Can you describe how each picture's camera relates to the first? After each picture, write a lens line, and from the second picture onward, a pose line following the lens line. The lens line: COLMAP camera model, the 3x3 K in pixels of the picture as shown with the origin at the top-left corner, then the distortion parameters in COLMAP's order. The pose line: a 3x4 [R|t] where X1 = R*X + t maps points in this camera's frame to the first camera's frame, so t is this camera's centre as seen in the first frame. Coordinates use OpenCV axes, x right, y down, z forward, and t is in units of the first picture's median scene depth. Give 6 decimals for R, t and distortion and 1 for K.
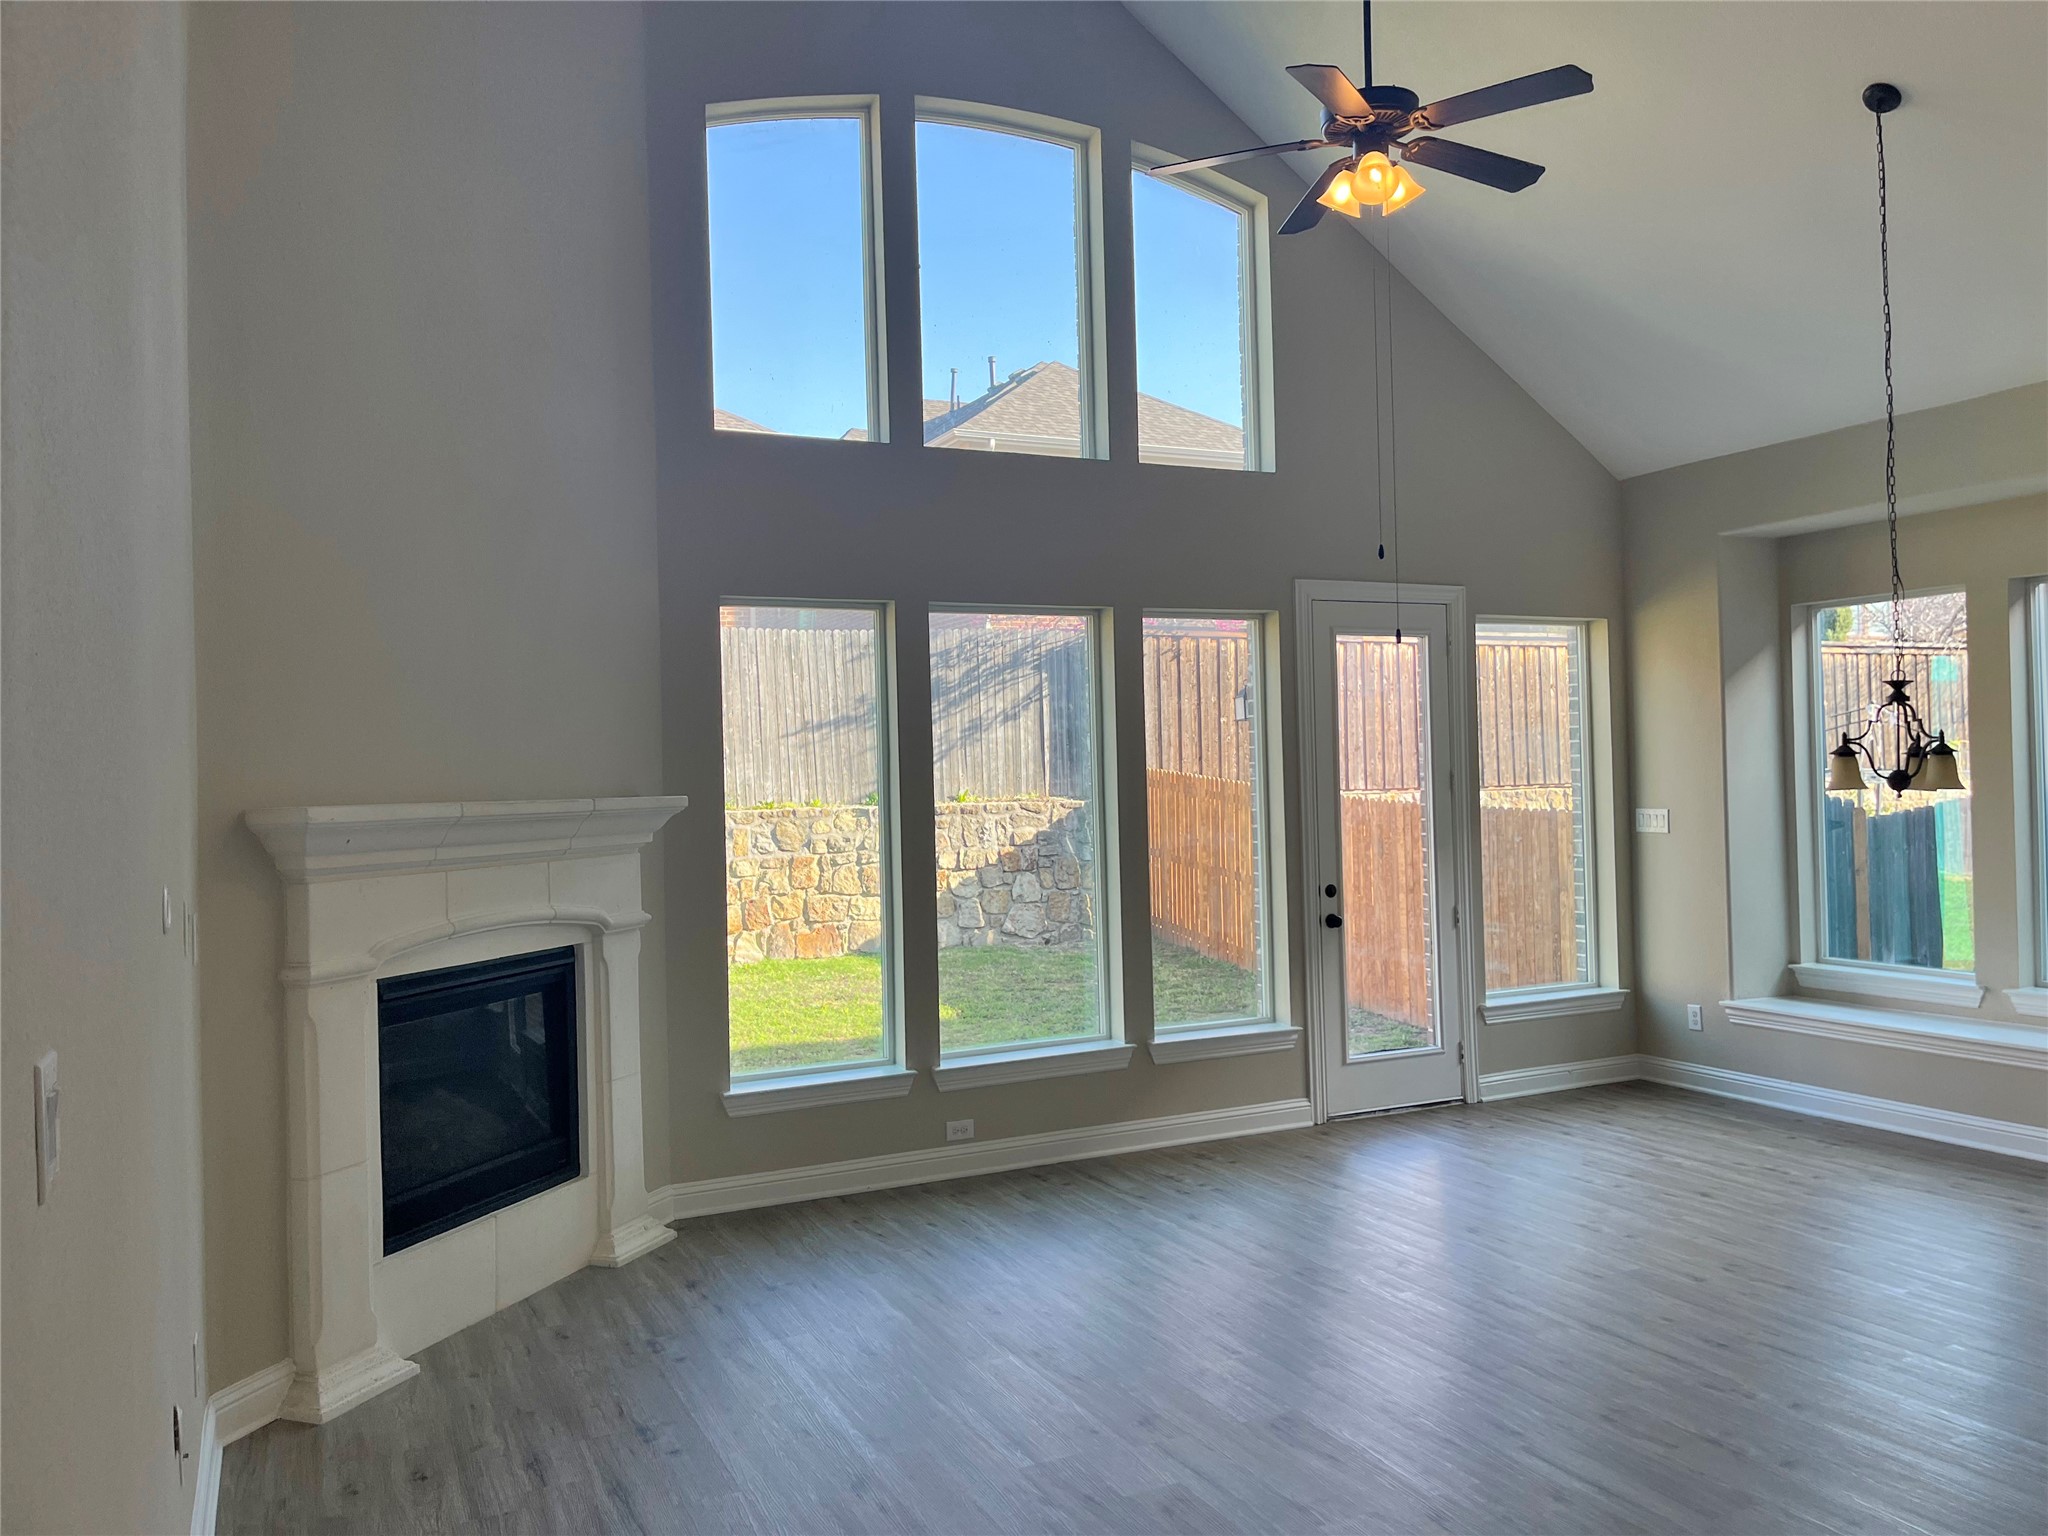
lens RADIAL K [[1626.5, 0, 1024.0], [0, 1626.5, 768.0], [0, 0, 1]] dist [0.053746, 0.000545]
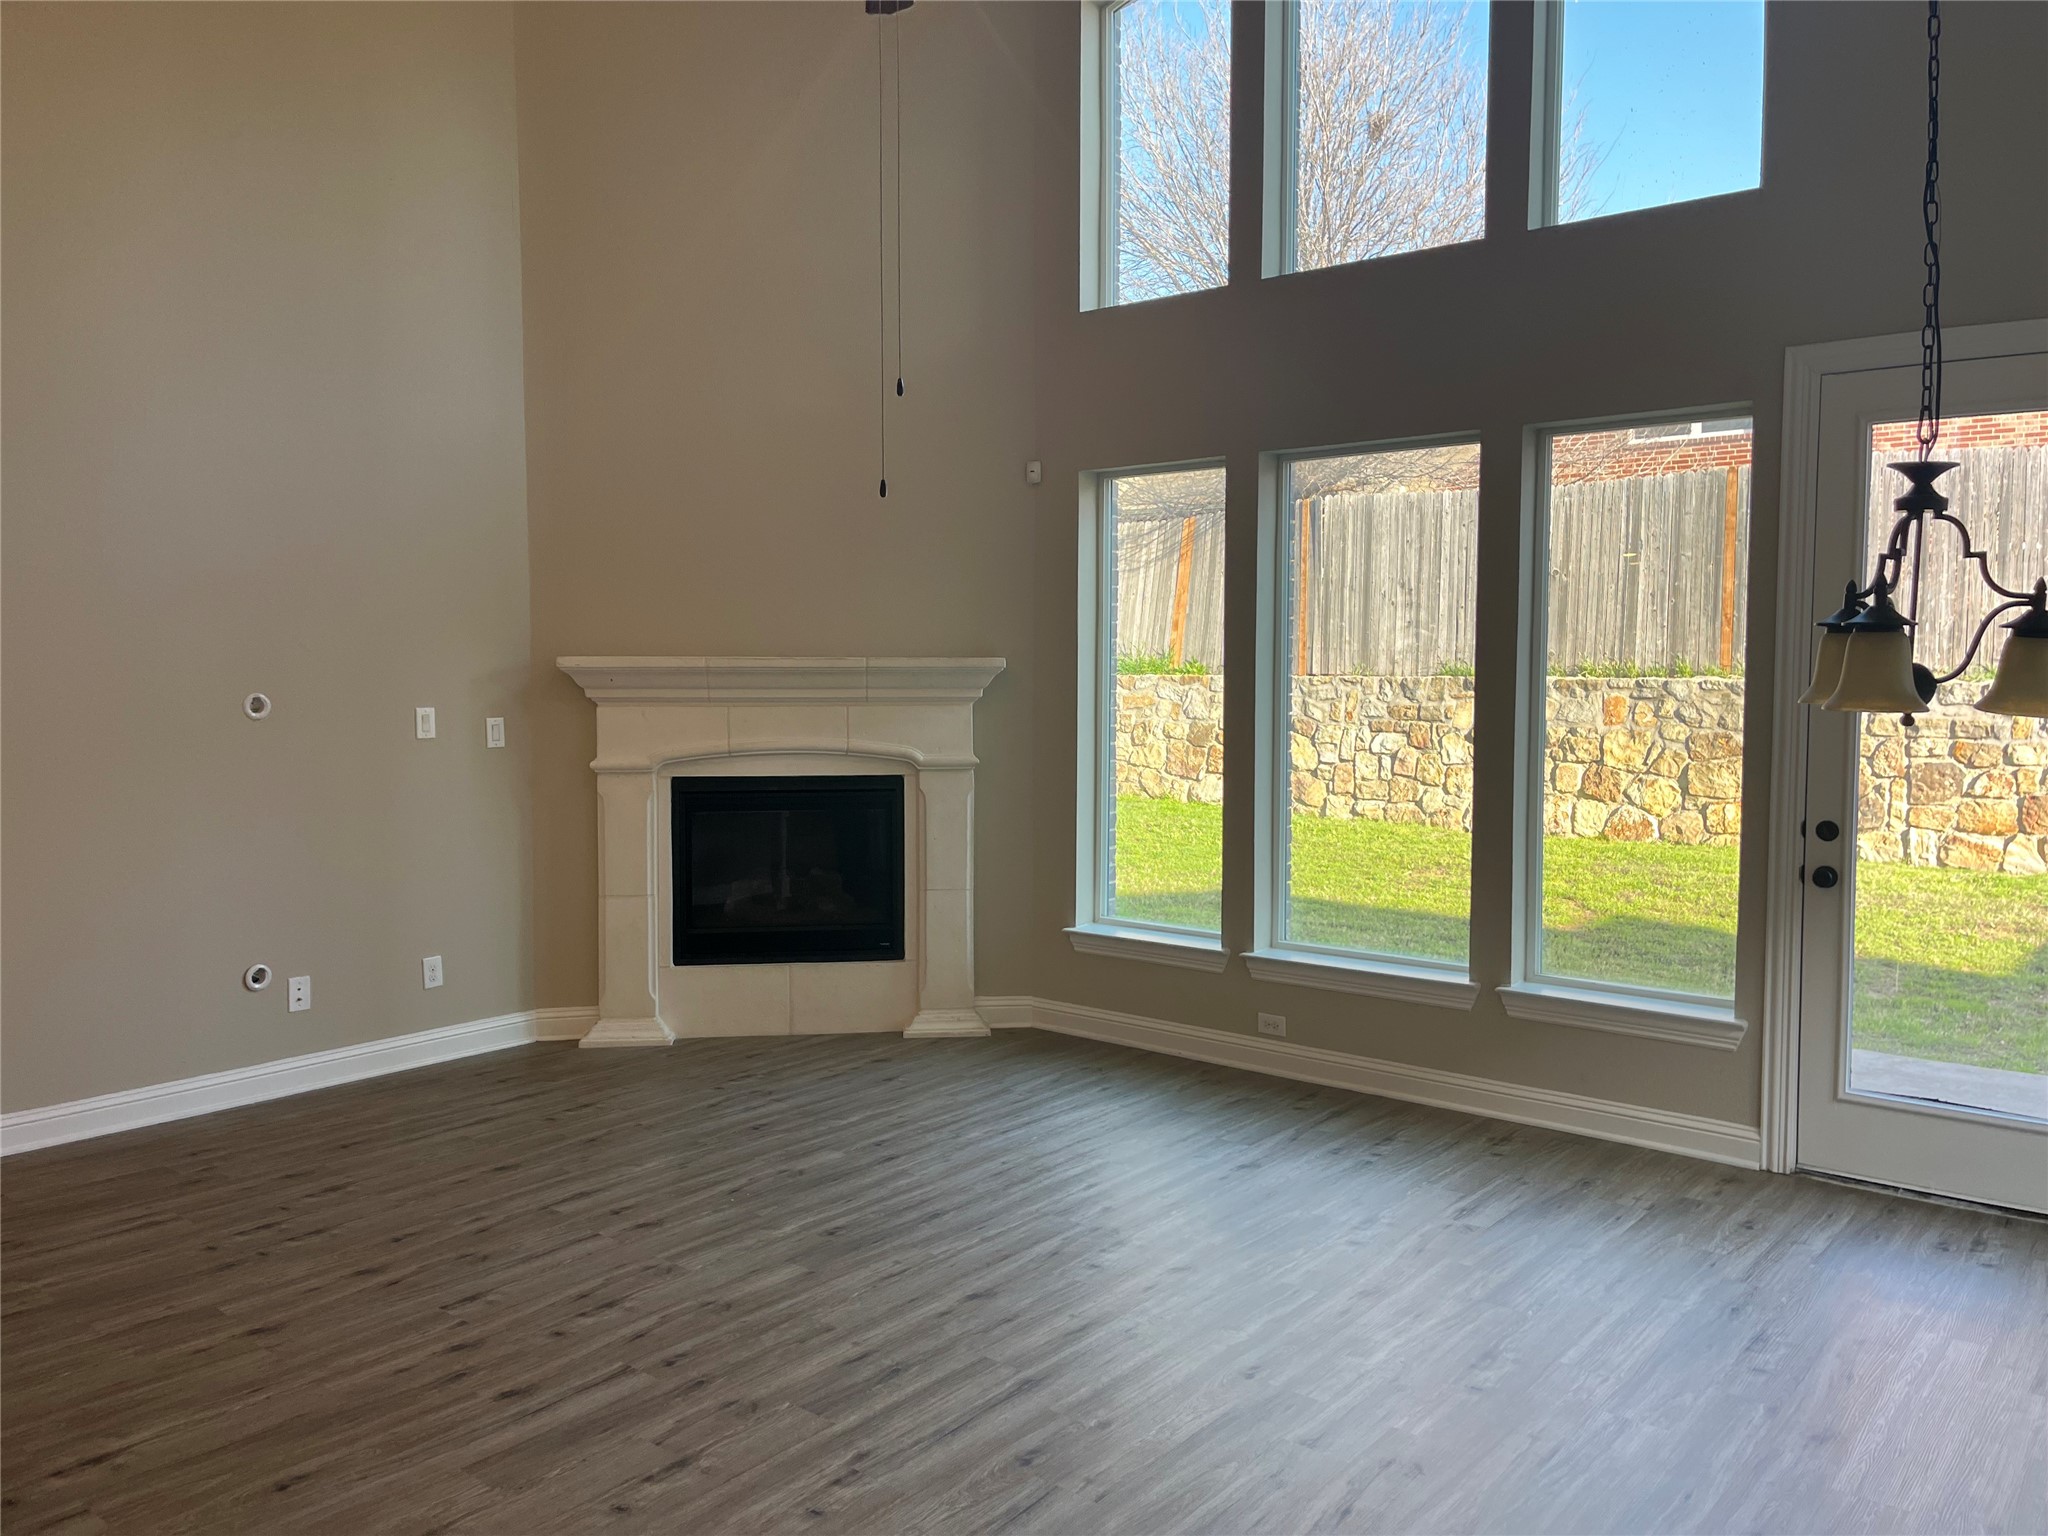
lens RADIAL K [[1578.2, 0, 1024.0], [0, 1578.2, 768.0], [0, 0, 1]] dist [0.039465, 0.000184]
pose [[0.396597, 0.088605, -0.913707, 0.718736], [-0.002569, 0.995434, 0.095416, -0.009700], [0.917989, -0.035494, 0.395014, 0.520181]]
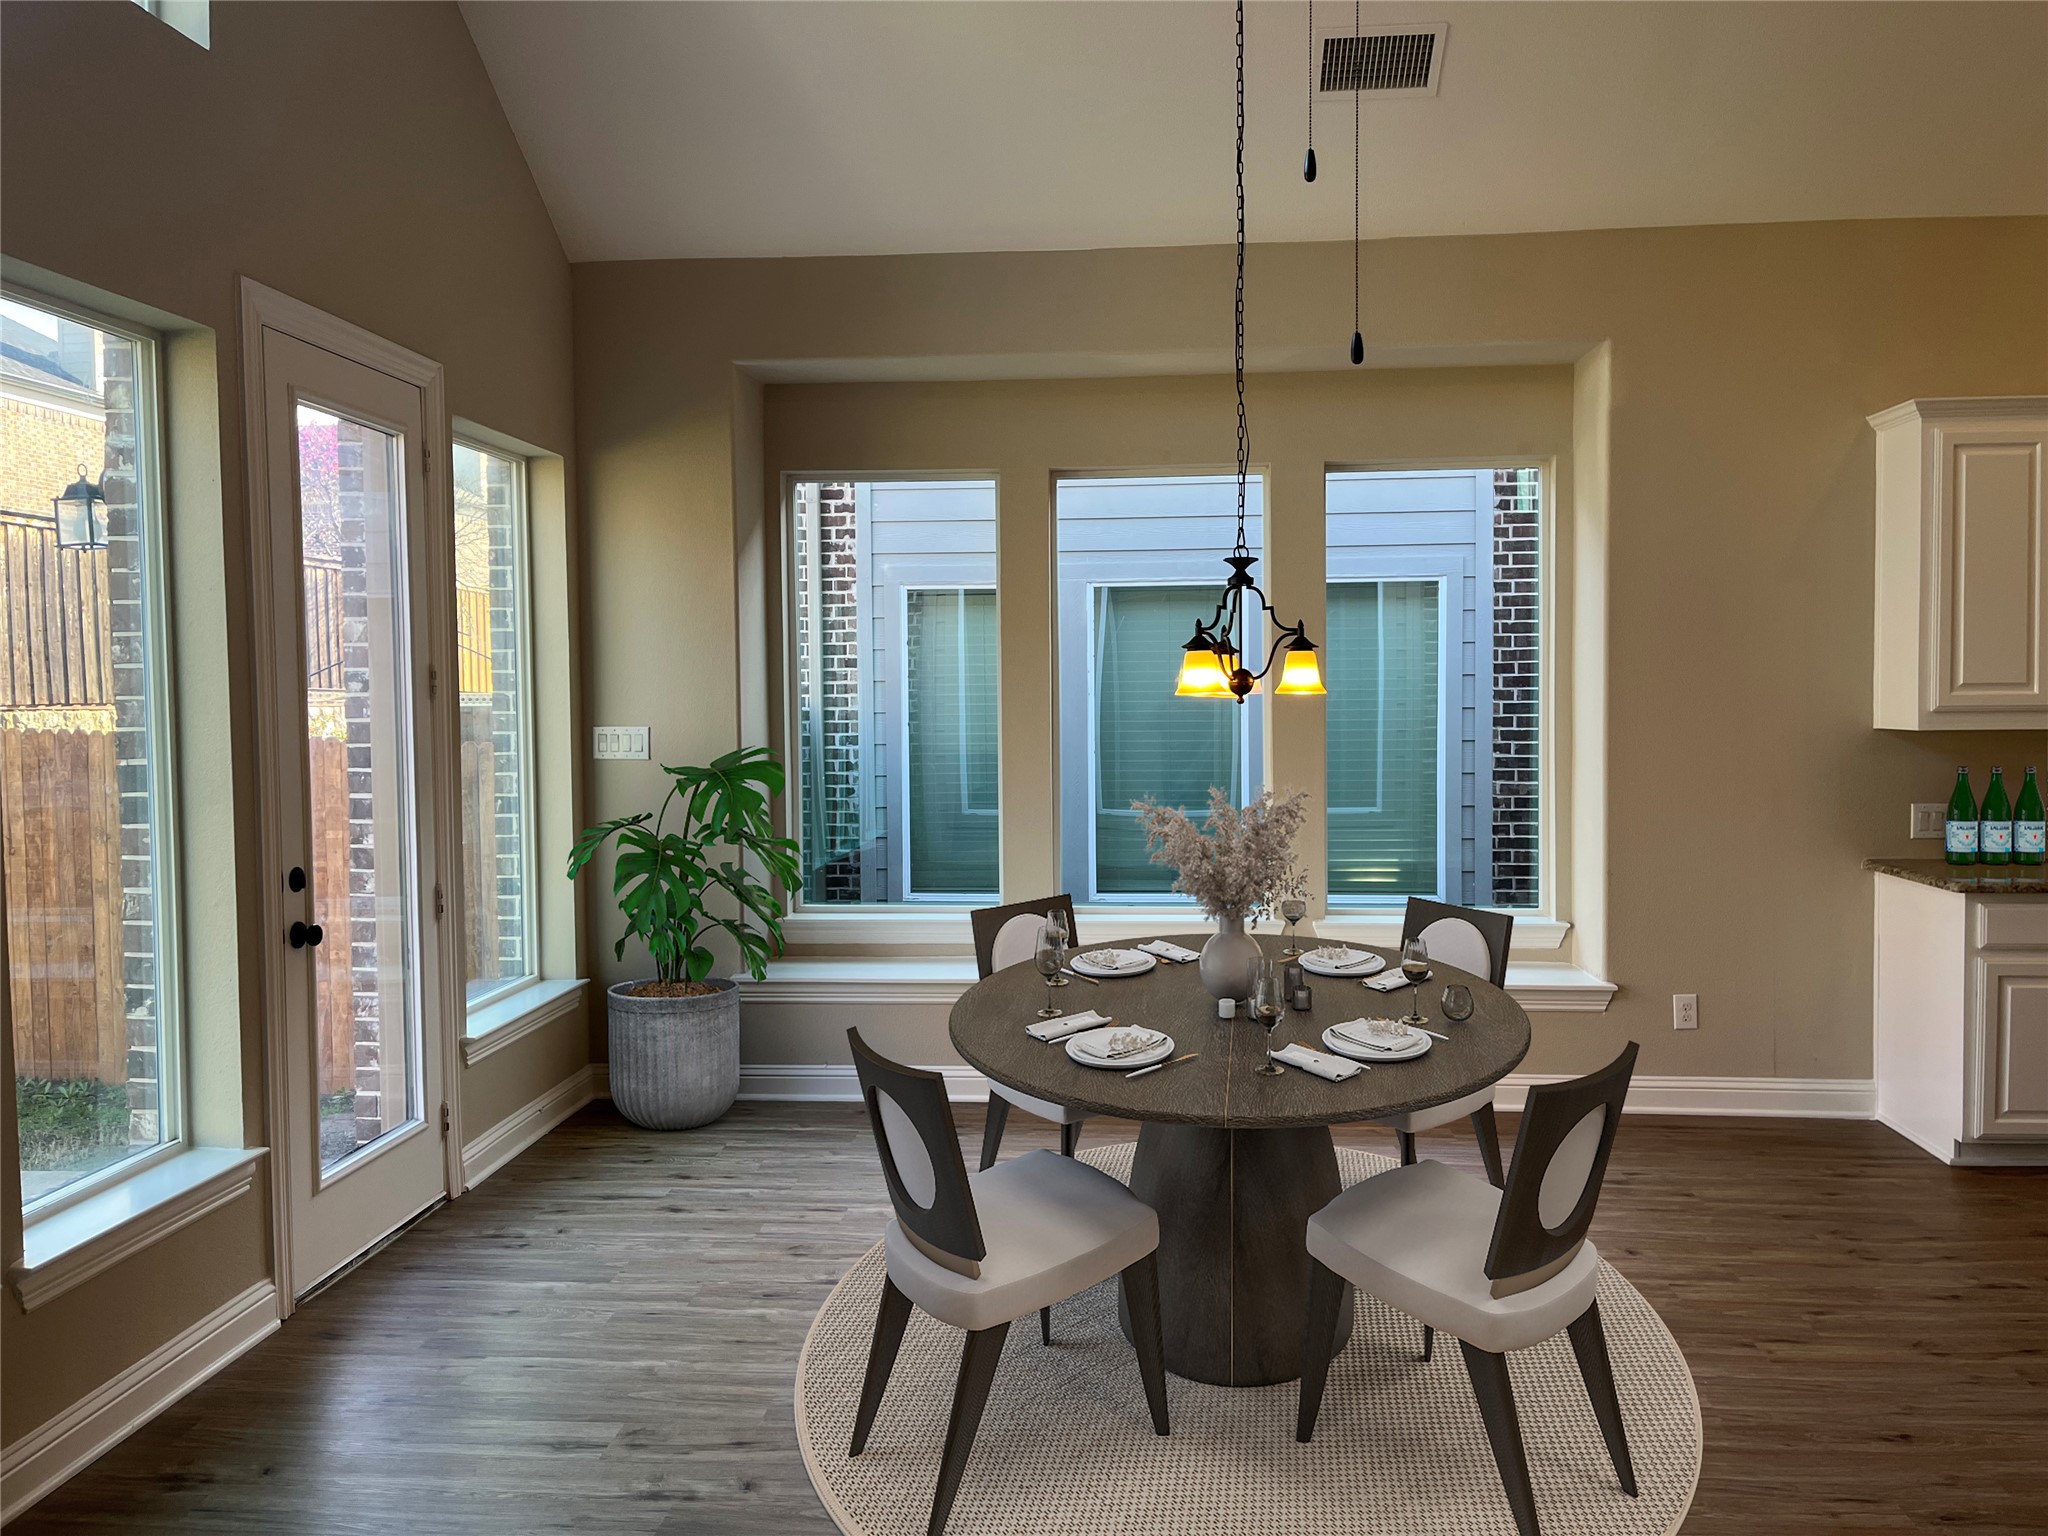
lens RADIAL K [[1553.7, 0, 1072.5], [0, 1553.7, 748.9], [0, 0, 1]] dist [0.109689, -0.139889]
pose [[0.508795, -0.015036, 0.860756, -0.146256], [-0.010346, 0.999668, 0.023577, 0.019902], [-0.860825, -0.020901, 0.508471, 0.583776]]
